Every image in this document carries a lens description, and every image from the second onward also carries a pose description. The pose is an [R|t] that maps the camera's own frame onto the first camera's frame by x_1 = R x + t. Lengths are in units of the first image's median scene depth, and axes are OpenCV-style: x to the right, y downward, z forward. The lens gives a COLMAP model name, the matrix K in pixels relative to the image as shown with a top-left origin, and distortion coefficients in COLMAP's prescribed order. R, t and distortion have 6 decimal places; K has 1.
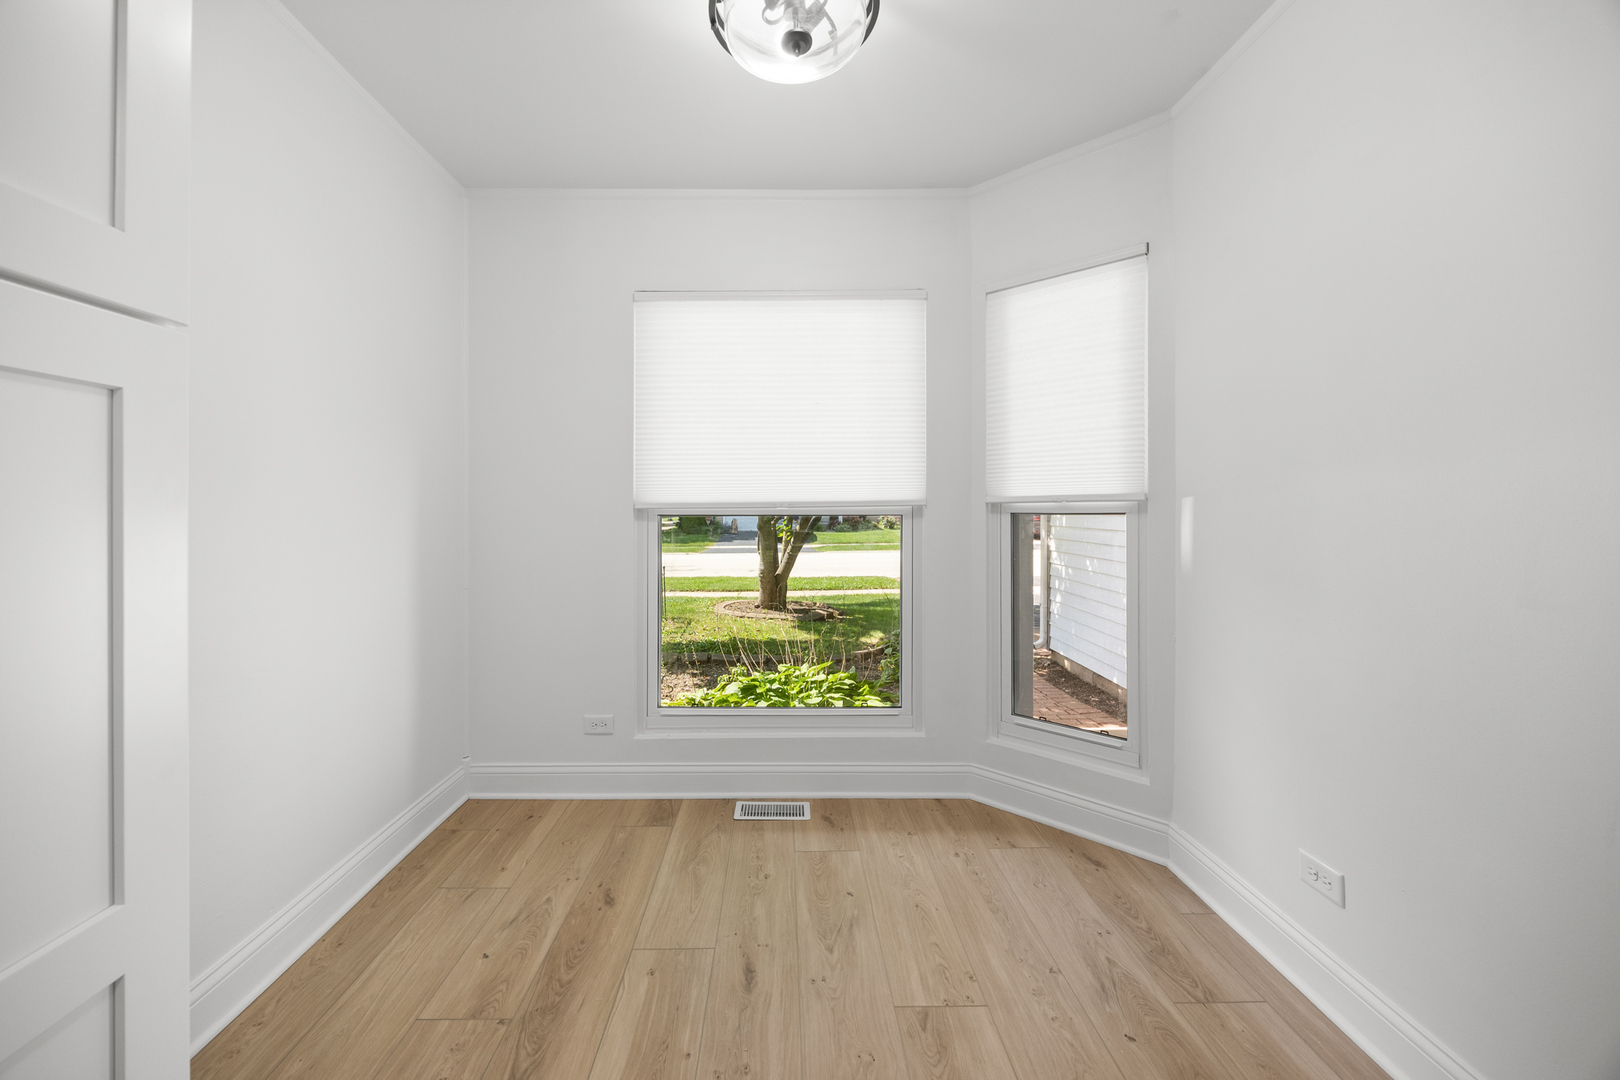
lens RADIAL K [[623.8, 0, 811.2], [0, 623.8, 508.0], [0, 0, 1]] dist [0.000979, -0.000033]
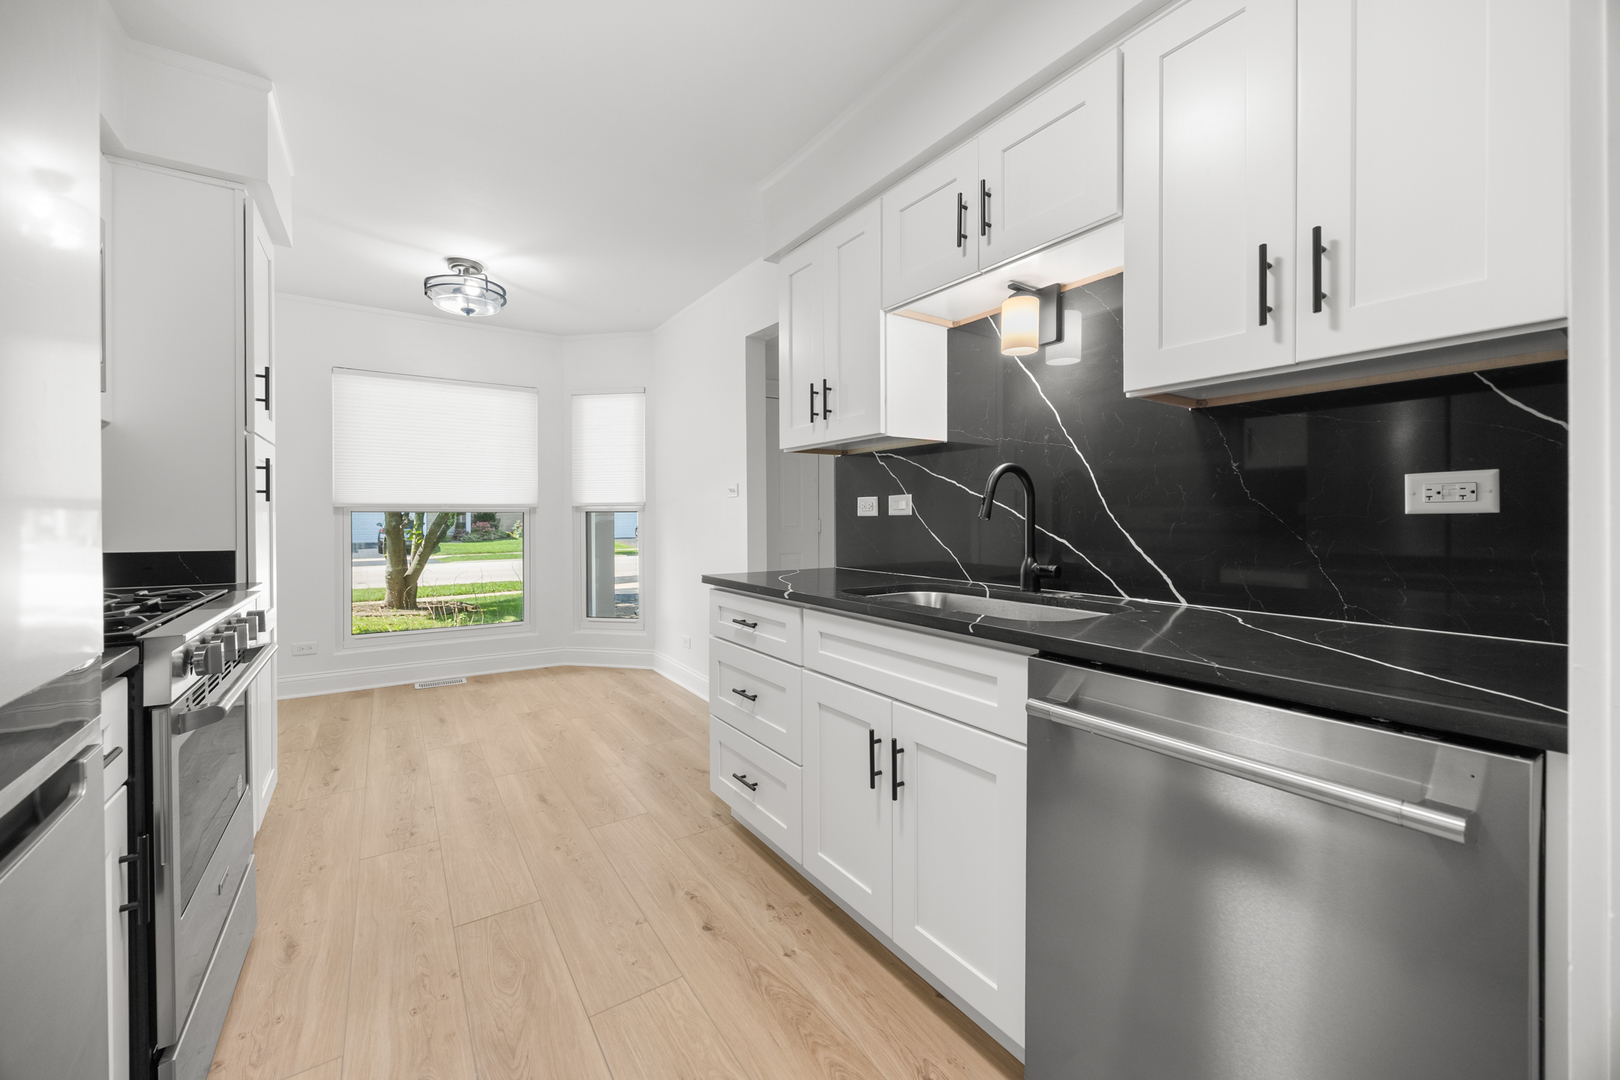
lens RADIAL K [[623.8, 0, 818.3], [0, 623.8, 523.2], [0, 0, 1]] dist [0.000979, -0.000033]
pose [[0.846262, -0.002953, 0.532759, -0.031228], [-0.000498, 0.999980, 0.006334, 0.010254], [-0.532767, -0.005626, 0.846243, -0.324876]]
